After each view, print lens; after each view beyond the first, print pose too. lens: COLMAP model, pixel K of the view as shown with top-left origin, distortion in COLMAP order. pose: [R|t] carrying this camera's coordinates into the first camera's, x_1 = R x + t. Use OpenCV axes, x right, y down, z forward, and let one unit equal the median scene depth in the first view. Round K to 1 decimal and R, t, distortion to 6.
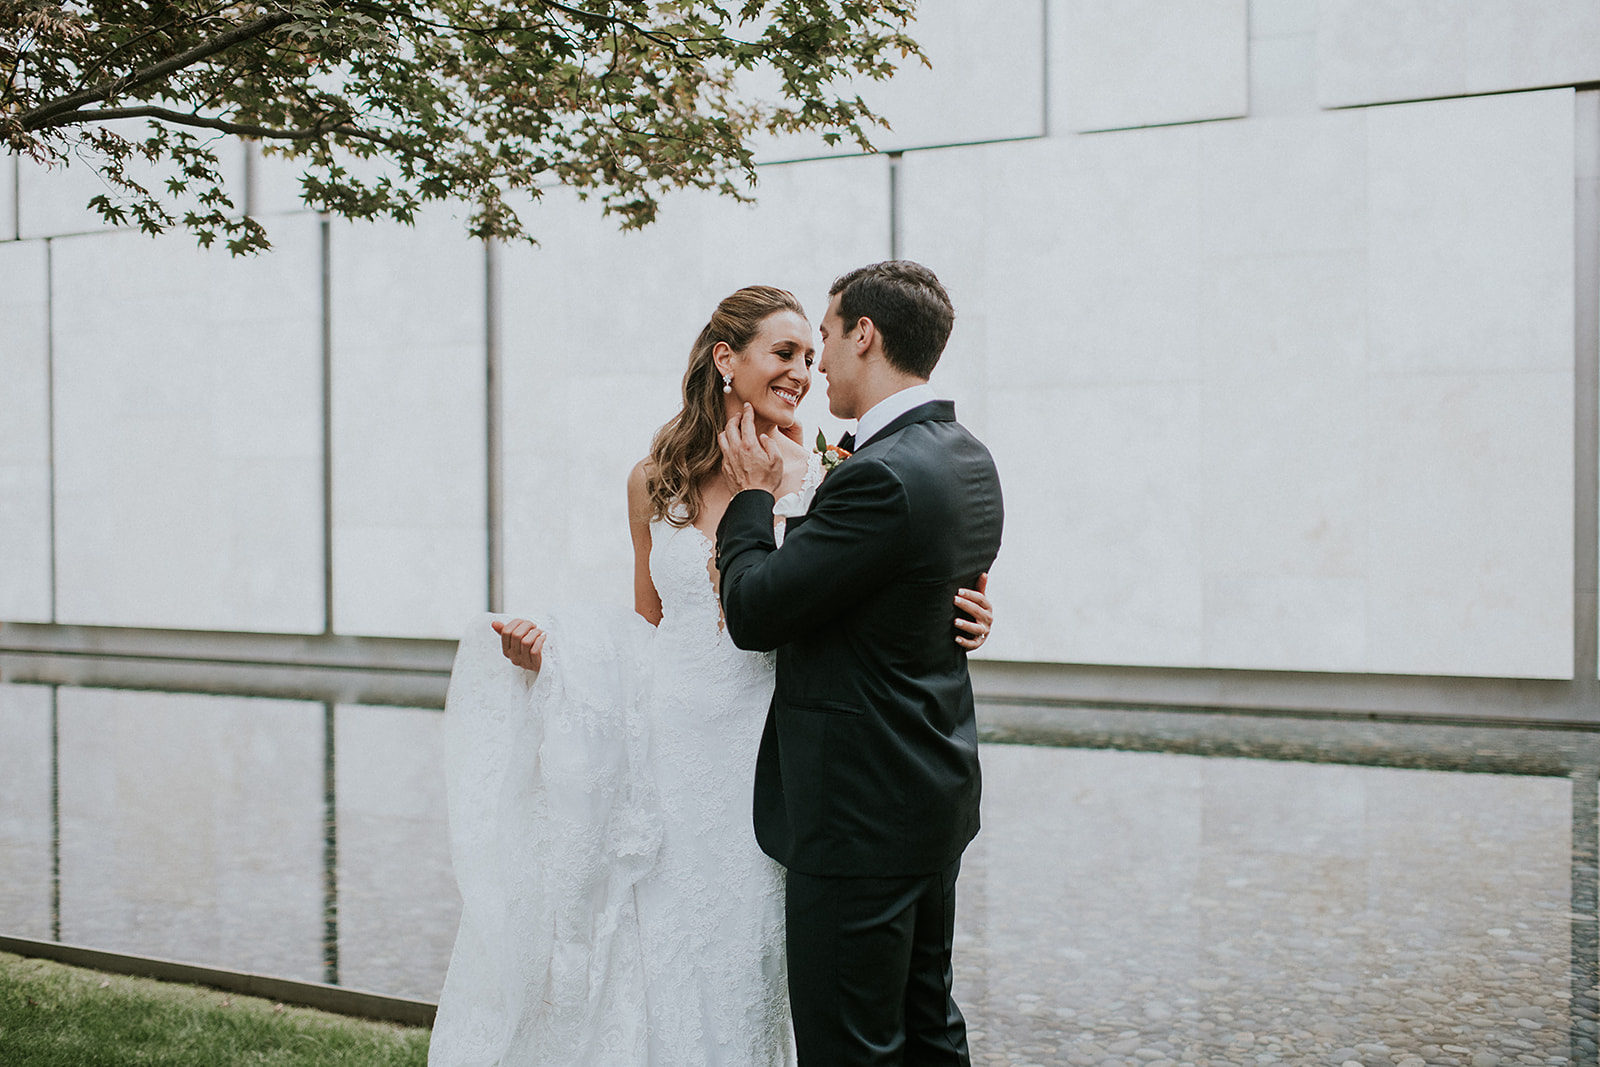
lens RADIAL K [[1669.2, 0, 800.0], [0, 1669.2, 533.5], [0, 0, 1]] dist [-0.151522, -0.001940]
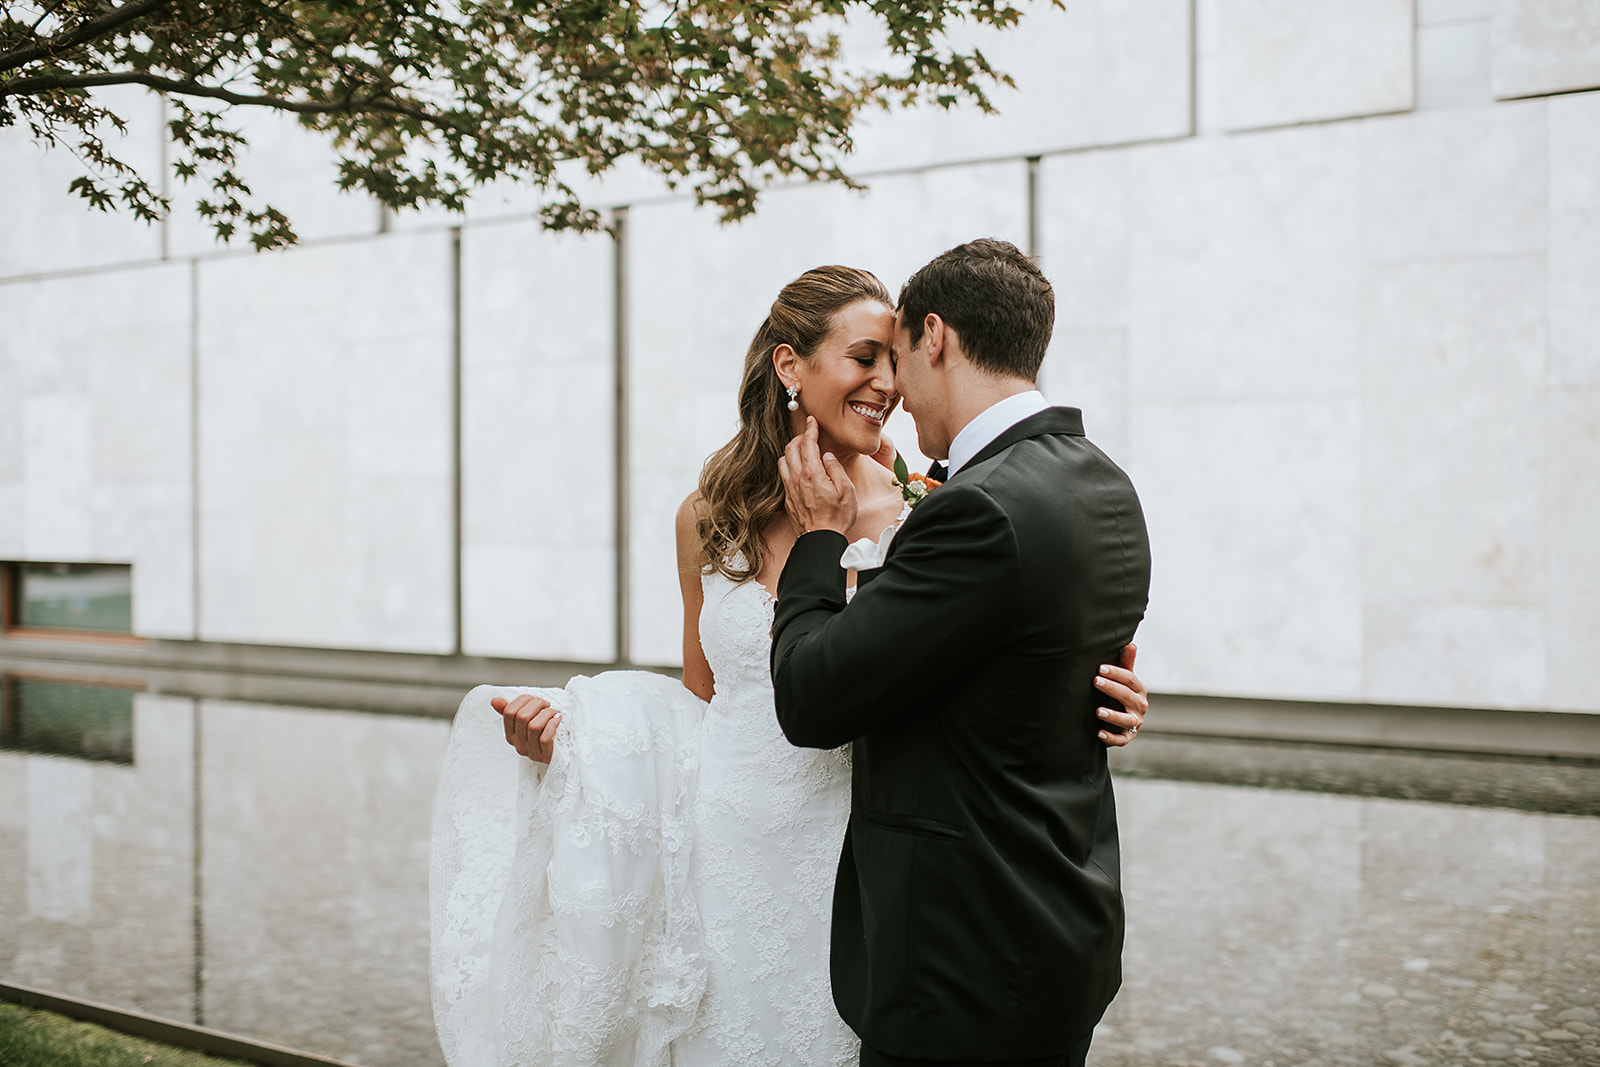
lens RADIAL K [[1694.5, 0, 803.6], [0, 1694.5, 560.0], [0, 0, 1]] dist [-0.229702, 0.360344]
pose [[0.996694, 0.003774, -0.081159, 0.014547], [-0.003327, 0.999979, 0.005638, -0.010664], [0.081179, -0.005349, 0.996685, 0.137020]]
